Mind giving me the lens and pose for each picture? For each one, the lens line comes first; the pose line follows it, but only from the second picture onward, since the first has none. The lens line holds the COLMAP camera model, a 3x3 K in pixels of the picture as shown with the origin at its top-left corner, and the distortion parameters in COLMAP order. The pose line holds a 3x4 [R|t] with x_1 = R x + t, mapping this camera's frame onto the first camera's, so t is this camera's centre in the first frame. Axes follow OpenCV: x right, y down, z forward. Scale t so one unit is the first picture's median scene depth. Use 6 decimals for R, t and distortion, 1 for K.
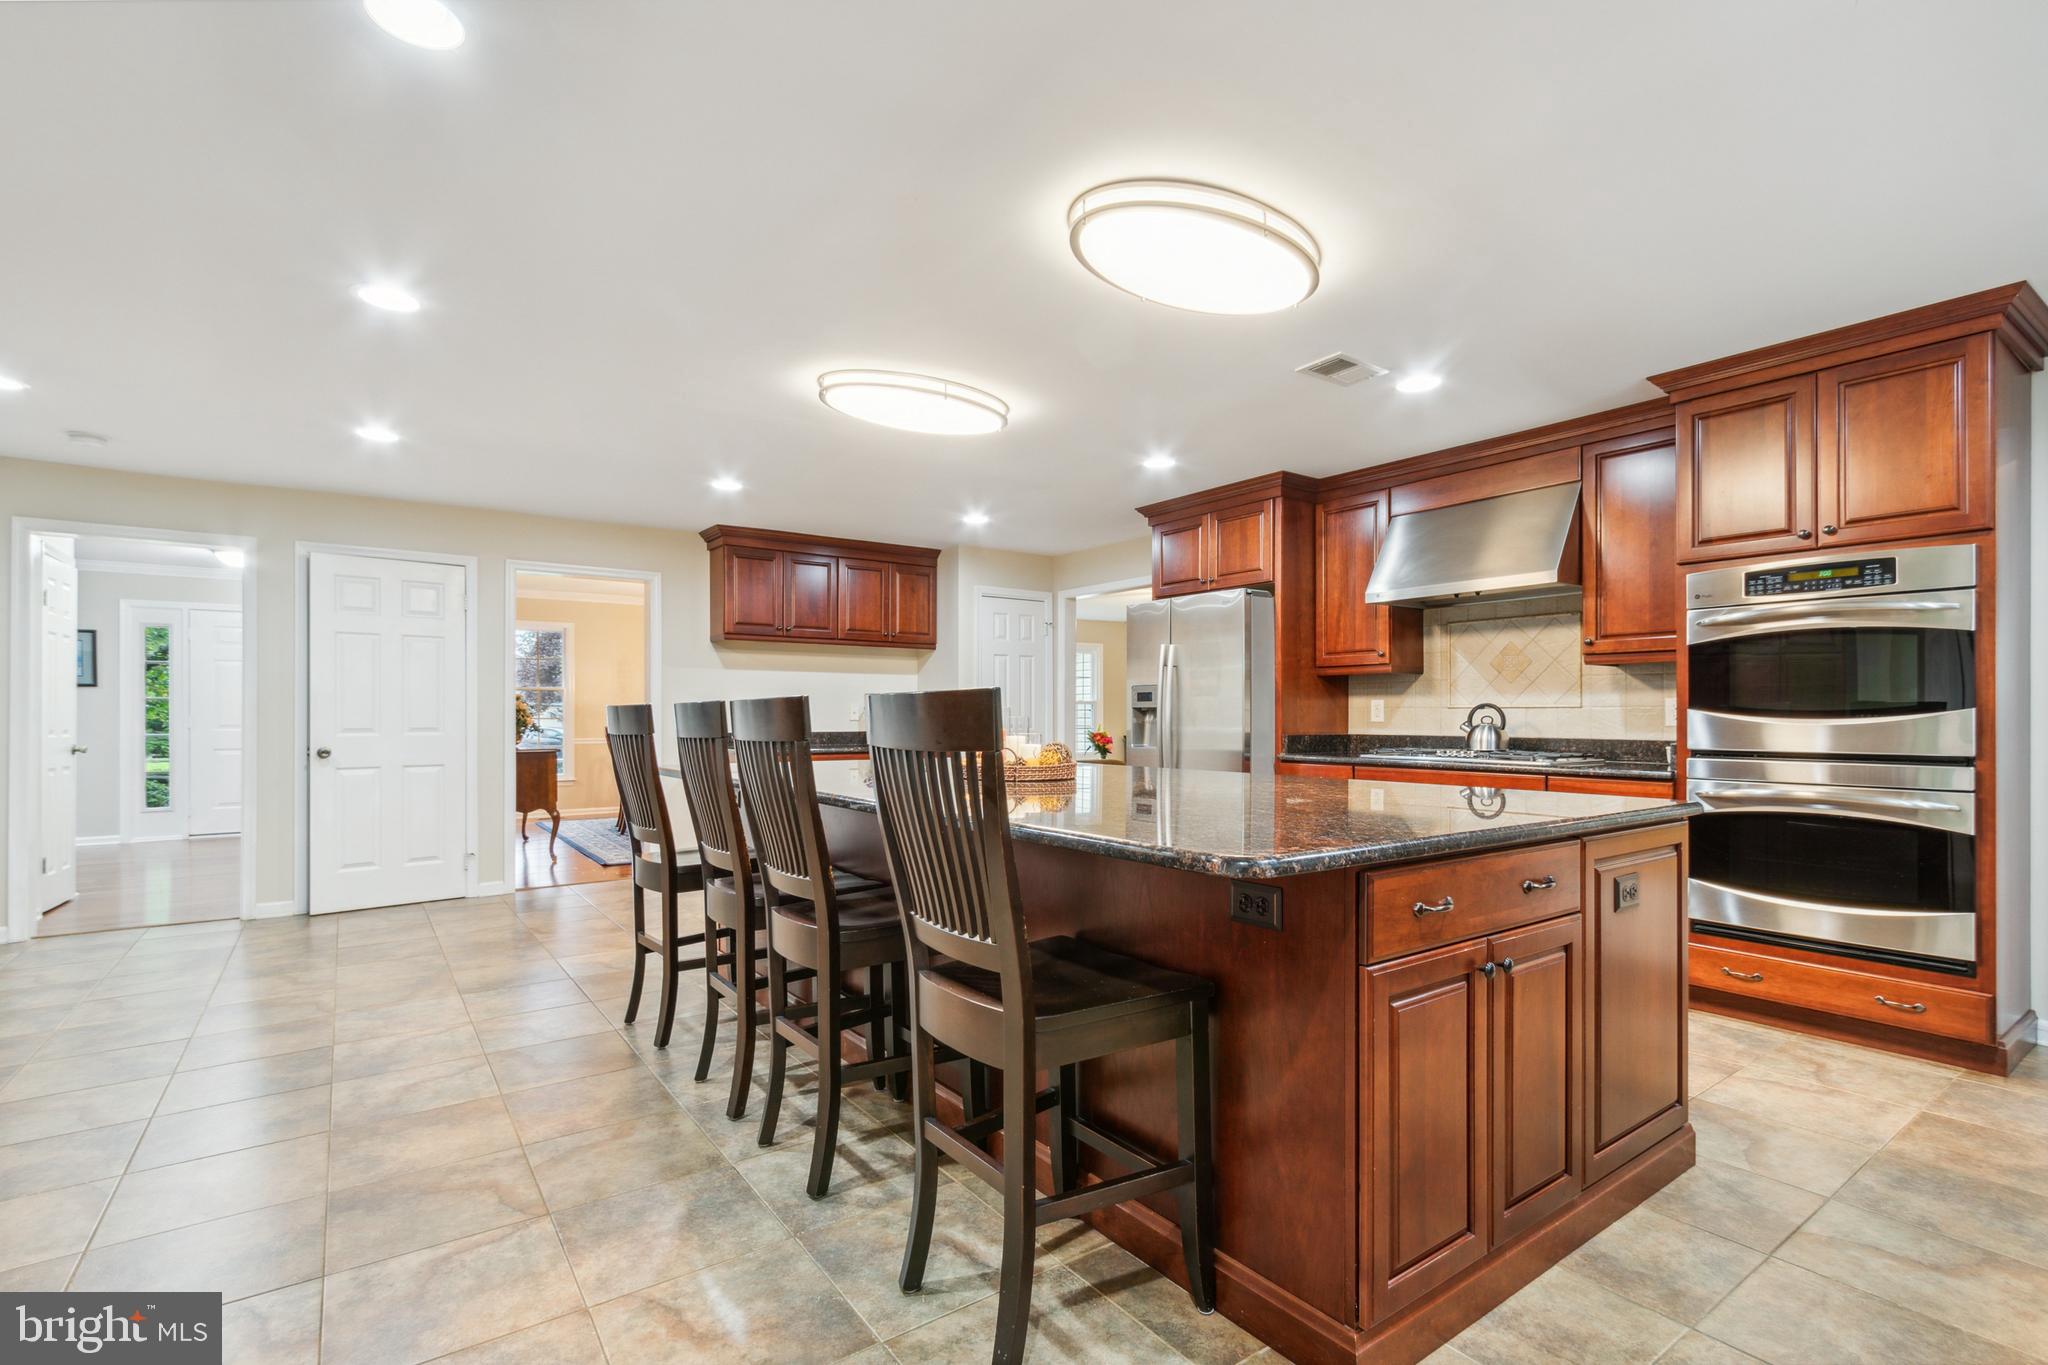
lens RADIAL K [[949.5, 0, 1016.4], [0, 949.5, 701.9], [0, 0, 1]] dist [-0.000850, -0.002112]
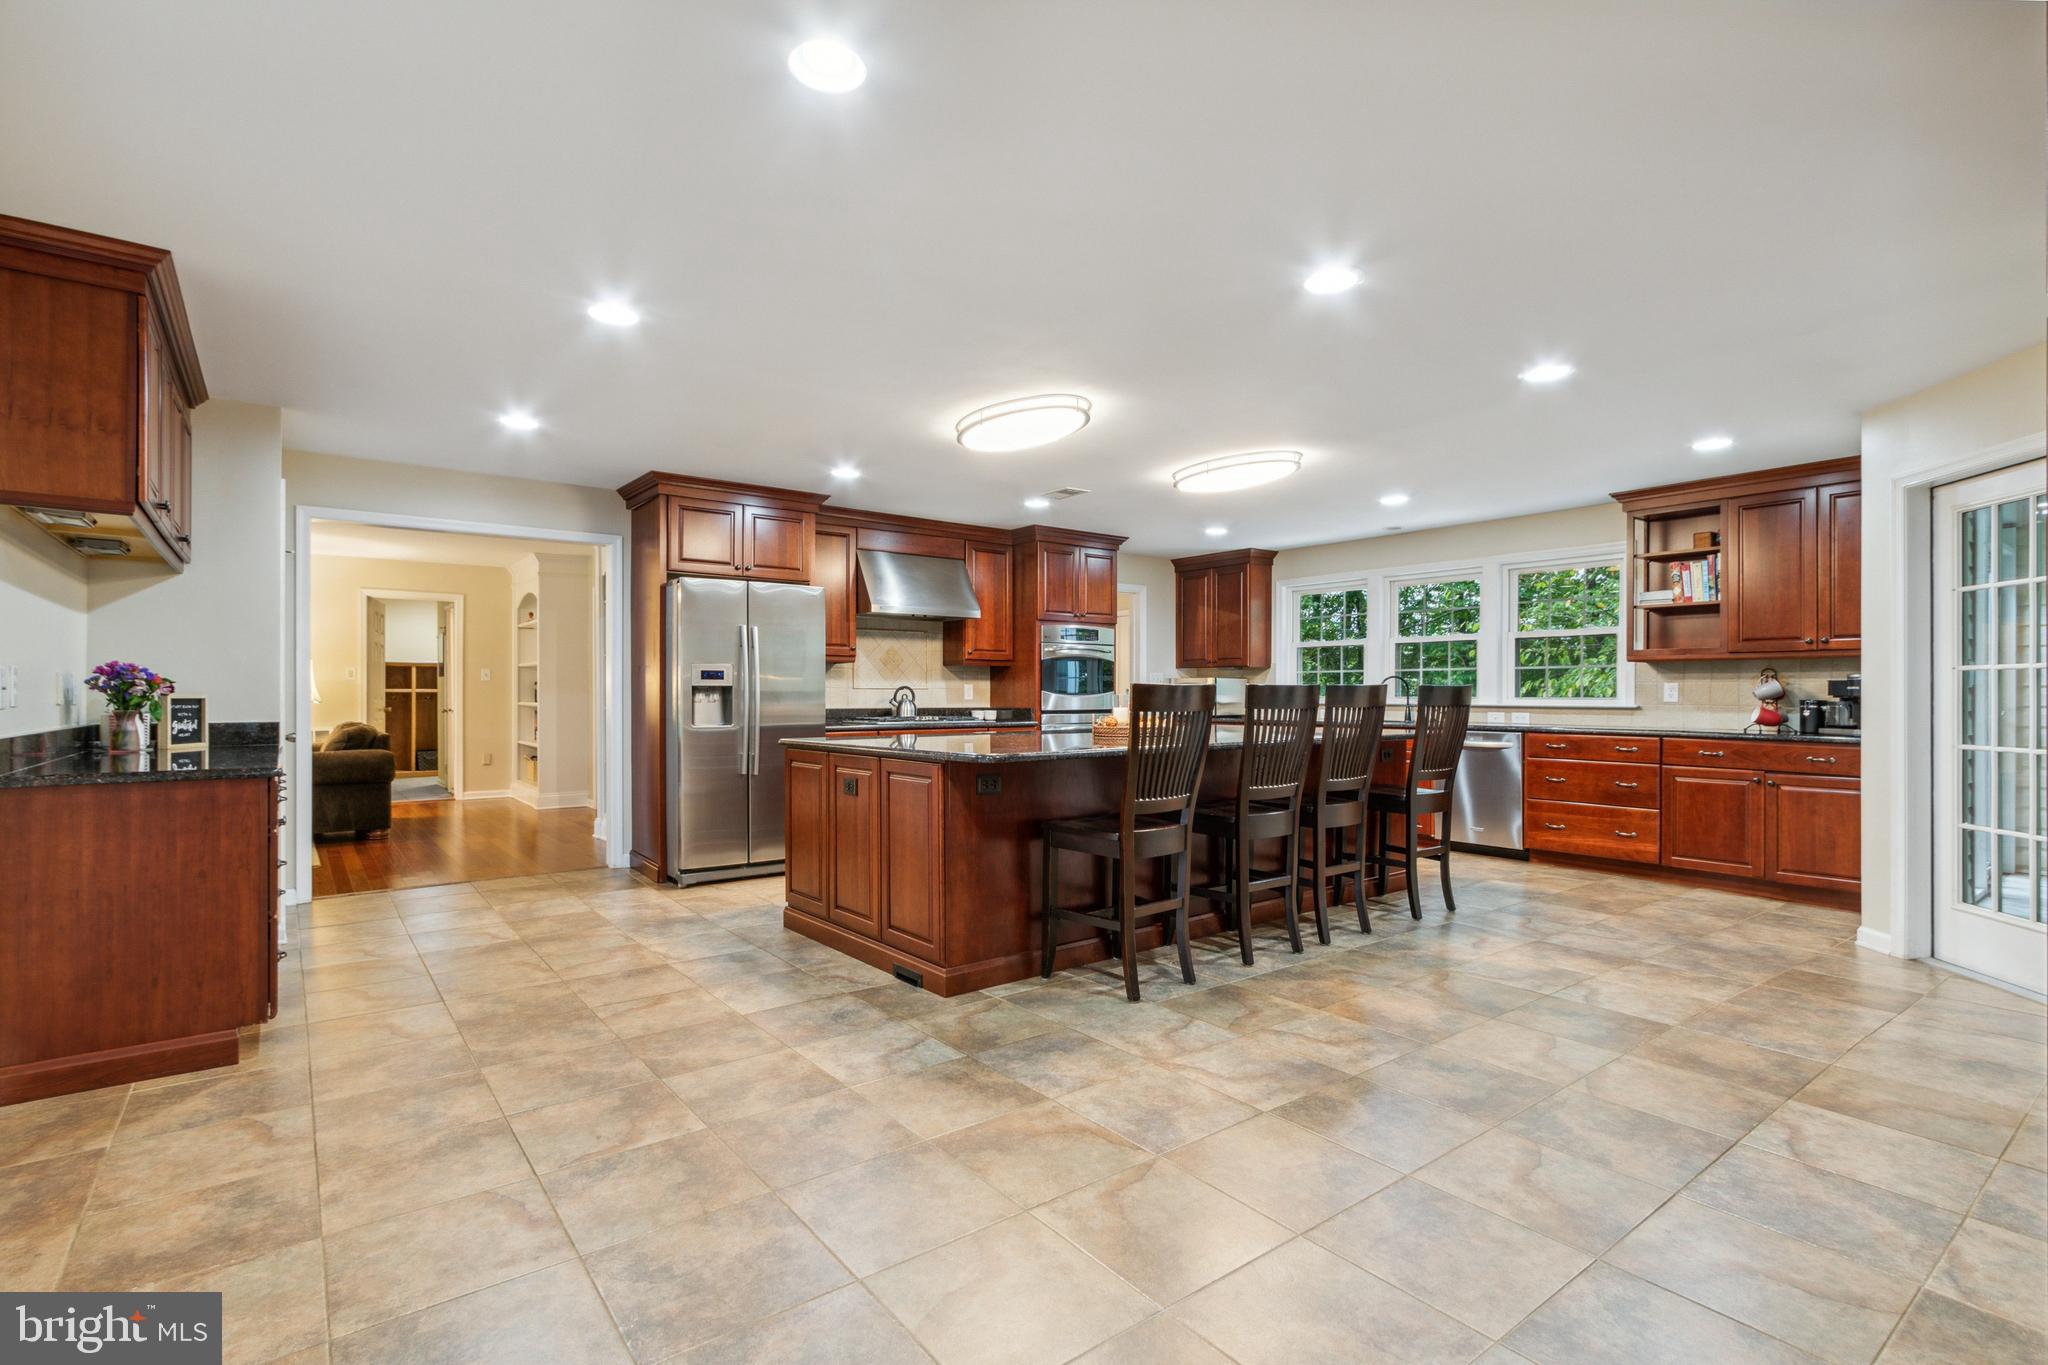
lens RADIAL K [[949.5, 0, 1018.3], [0, 949.5, 684.9], [0, 0, 1]] dist [-0.000850, -0.002112]
pose [[-0.027018, 0.006636, 0.999613, -1.578600], [-0.013048, 0.999890, -0.006990, 0.011268], [-0.999550, -0.013232, -0.026929, 1.285569]]
